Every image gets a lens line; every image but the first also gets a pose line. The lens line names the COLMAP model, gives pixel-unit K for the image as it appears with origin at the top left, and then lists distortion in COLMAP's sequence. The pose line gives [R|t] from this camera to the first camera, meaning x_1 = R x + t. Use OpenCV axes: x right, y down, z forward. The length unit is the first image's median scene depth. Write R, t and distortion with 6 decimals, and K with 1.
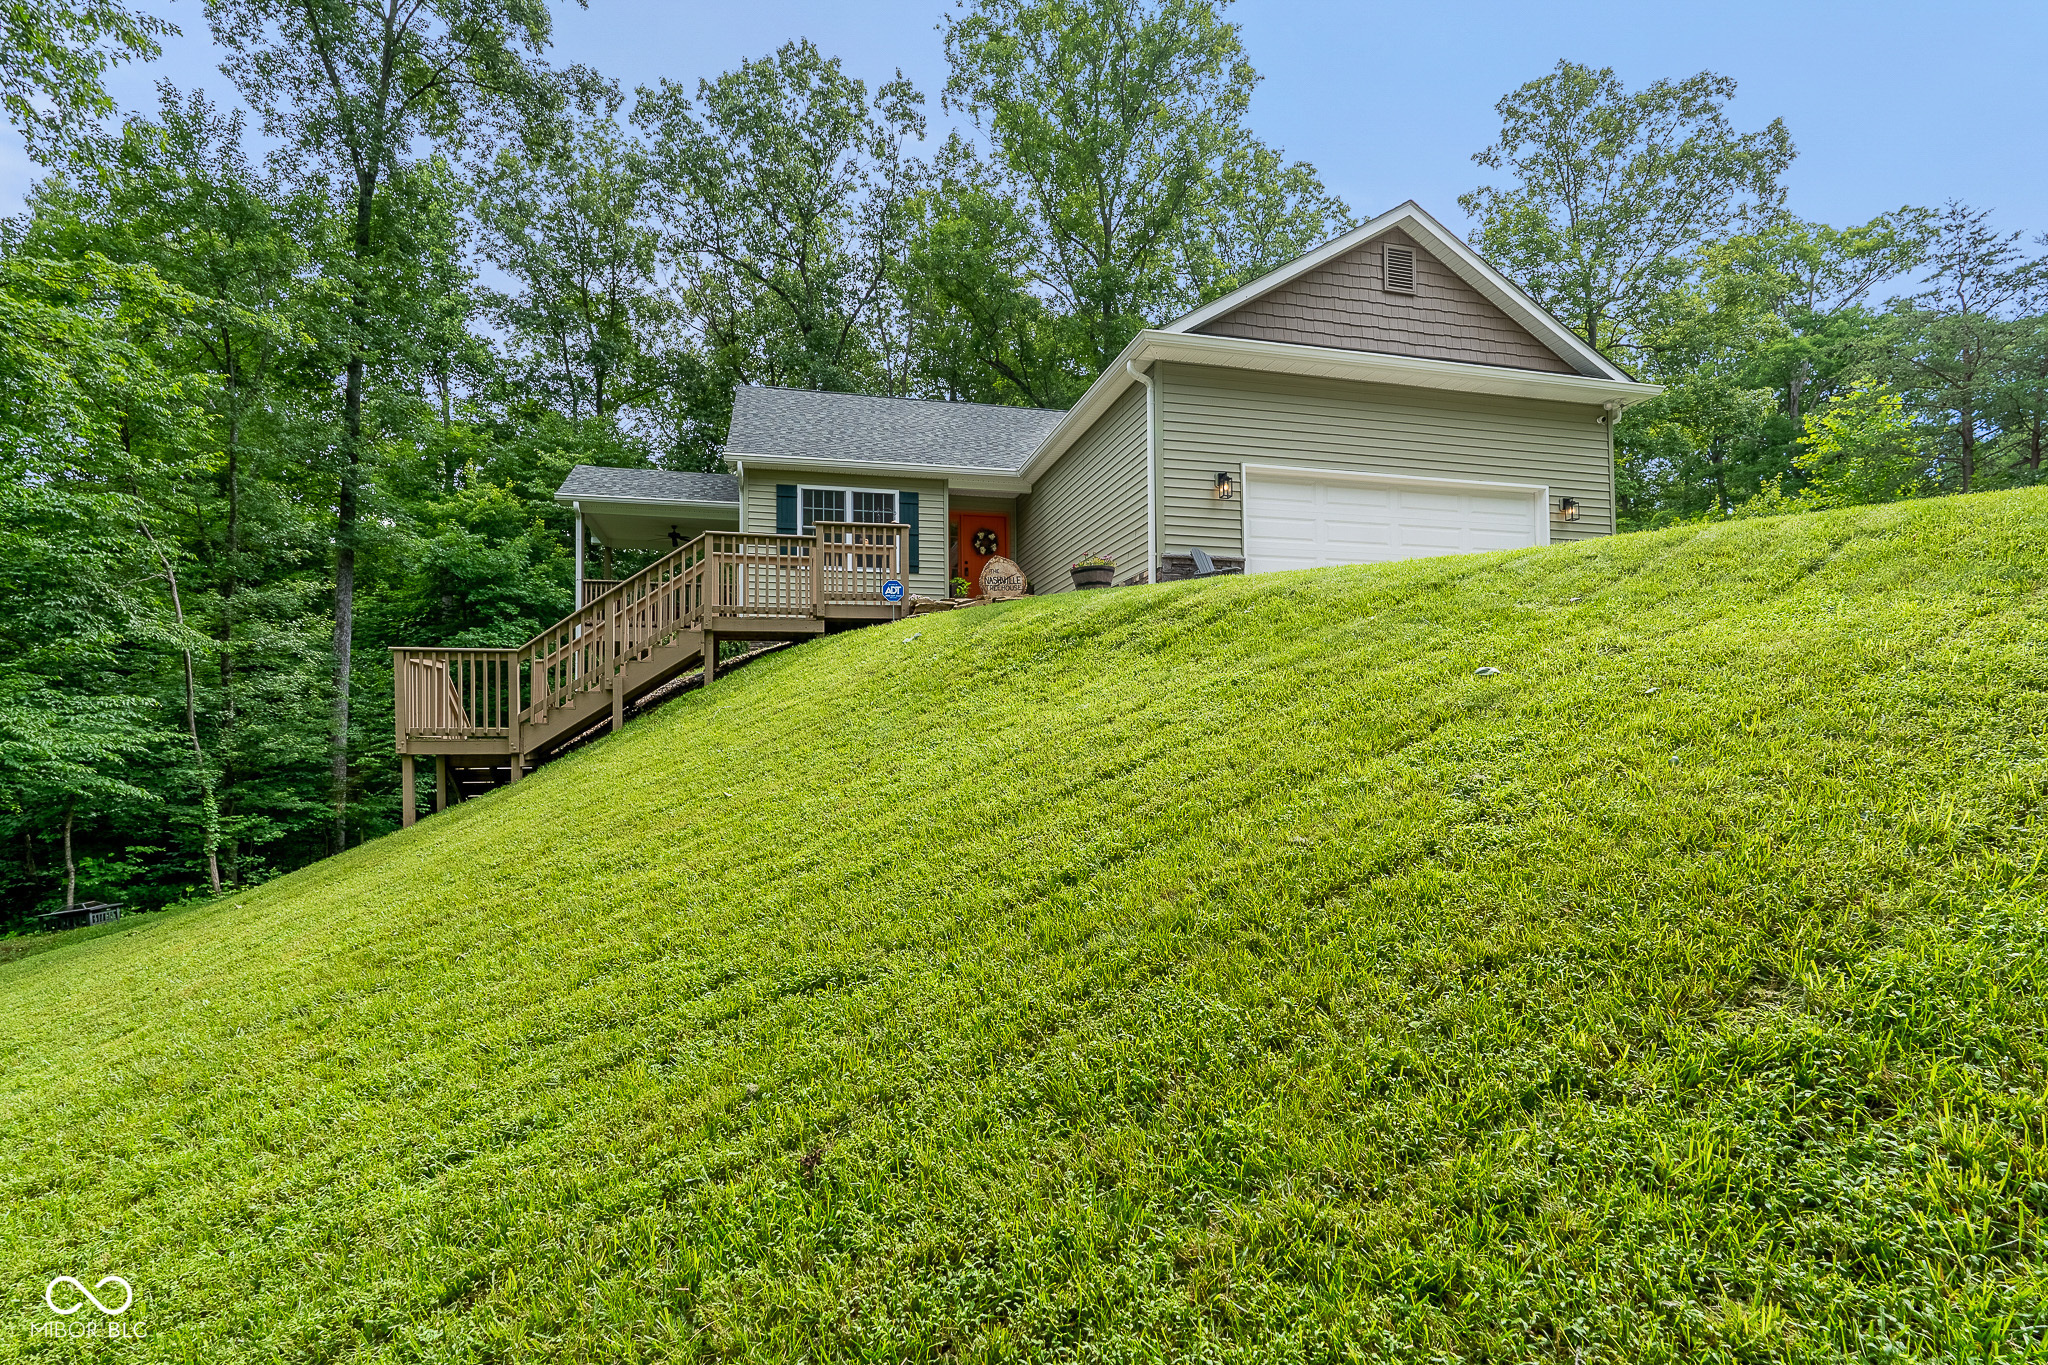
lens RADIAL K [[925.7, 0, 1025.8], [0, 925.7, 752.2], [0, 0, 1]] dist [-0.000776, -0.000149]
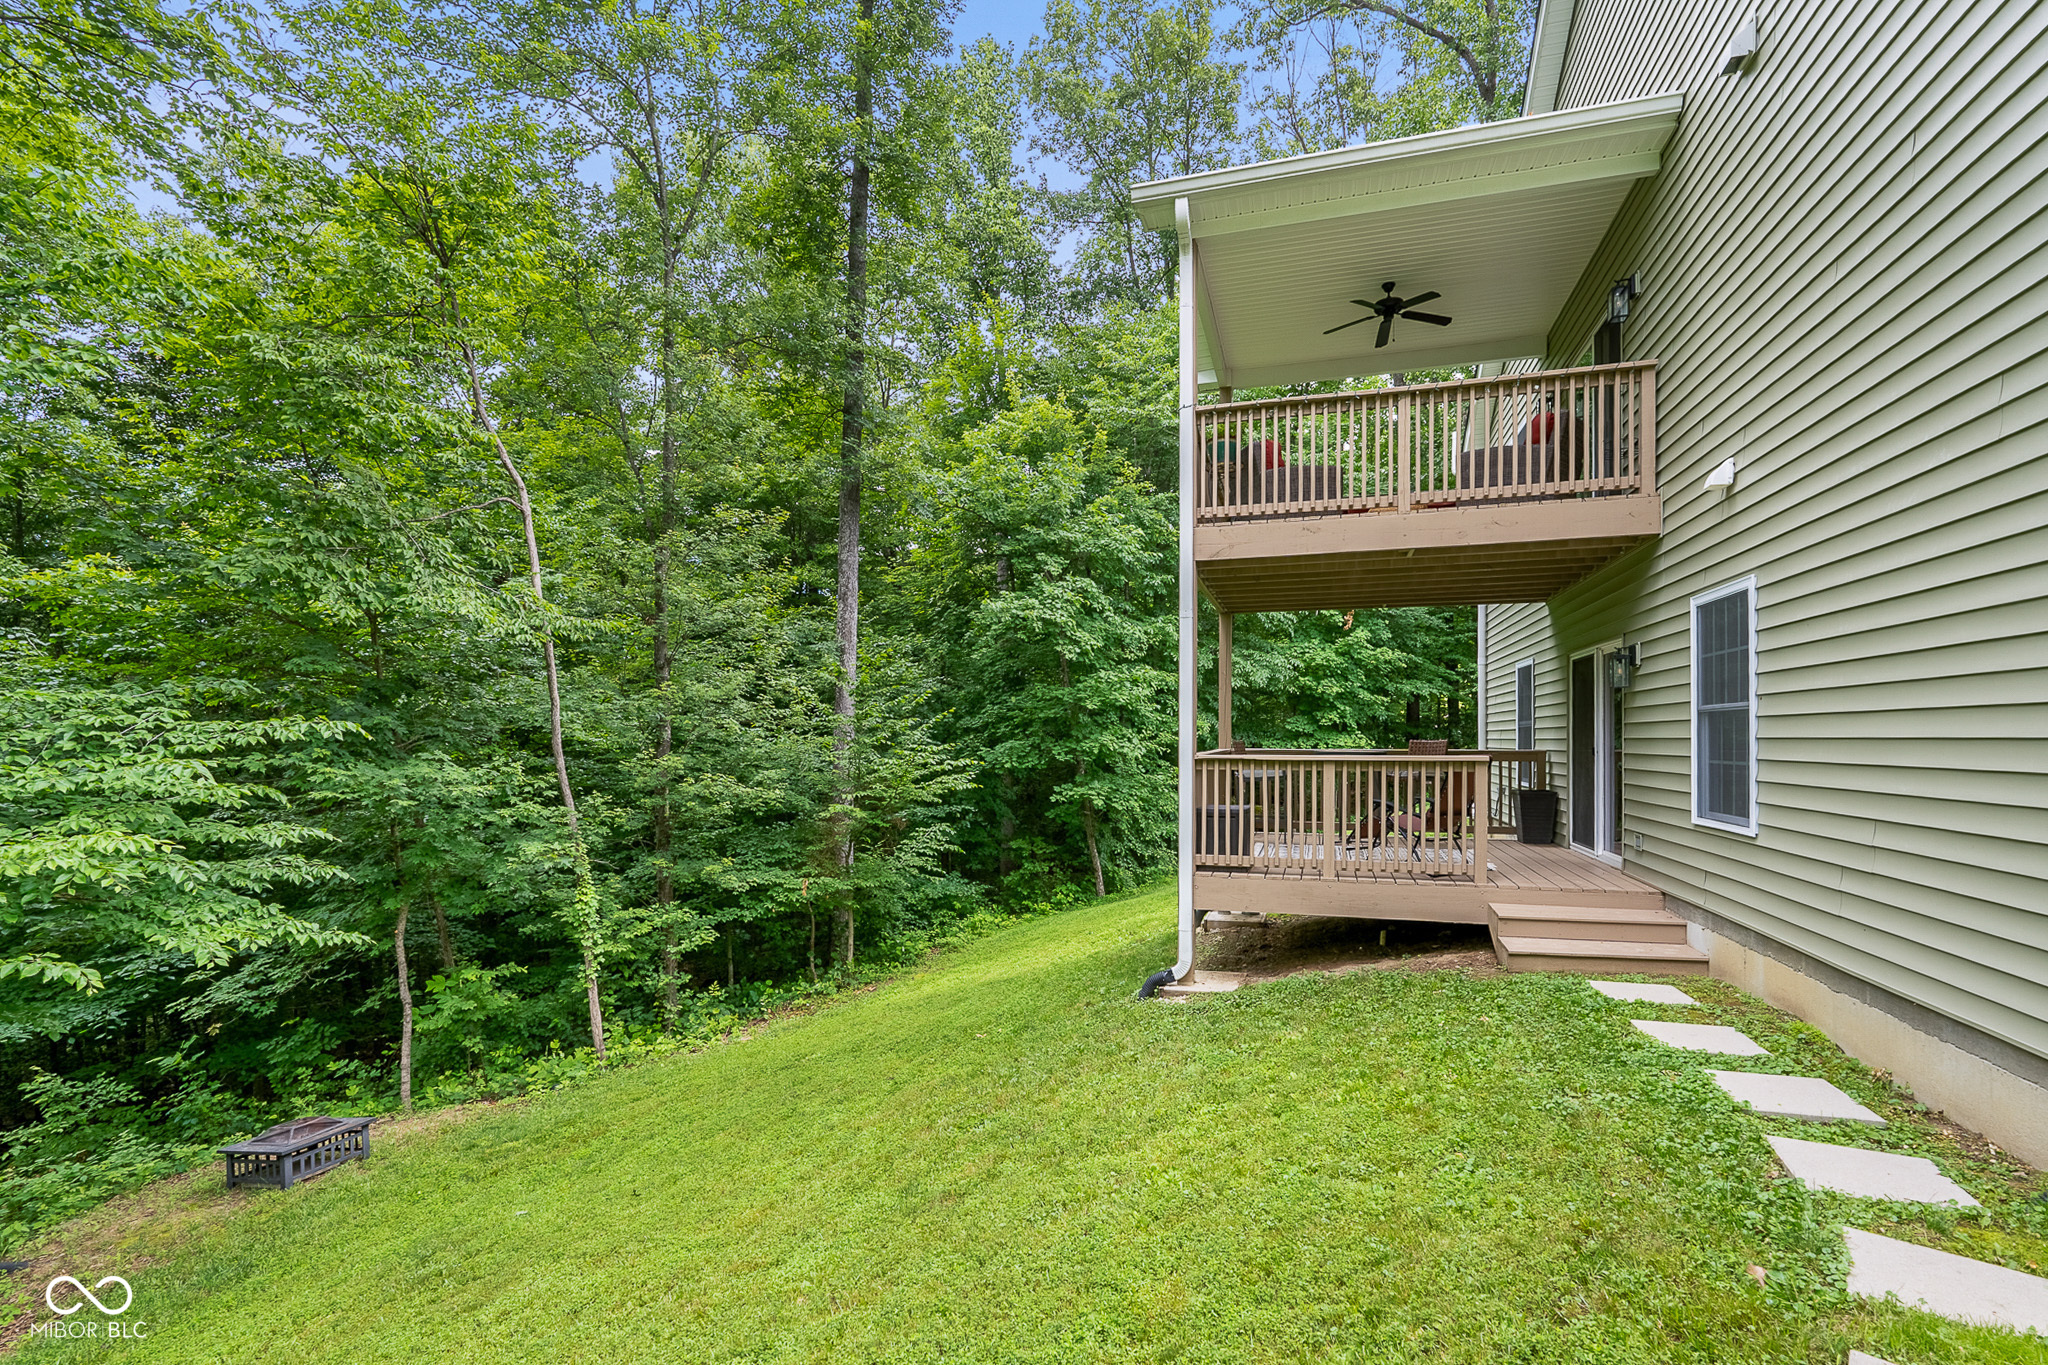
lens RADIAL K [[925.7, 0, 1025.8], [0, 925.7, 752.2], [0, 0, 1]] dist [-0.000776, -0.000149]
pose [[0.848697, 0.023874, -0.528340, -0.264572], [-0.015820, 0.999680, 0.019759, -0.038801], [0.528642, -0.008411, 0.848803, 0.503890]]
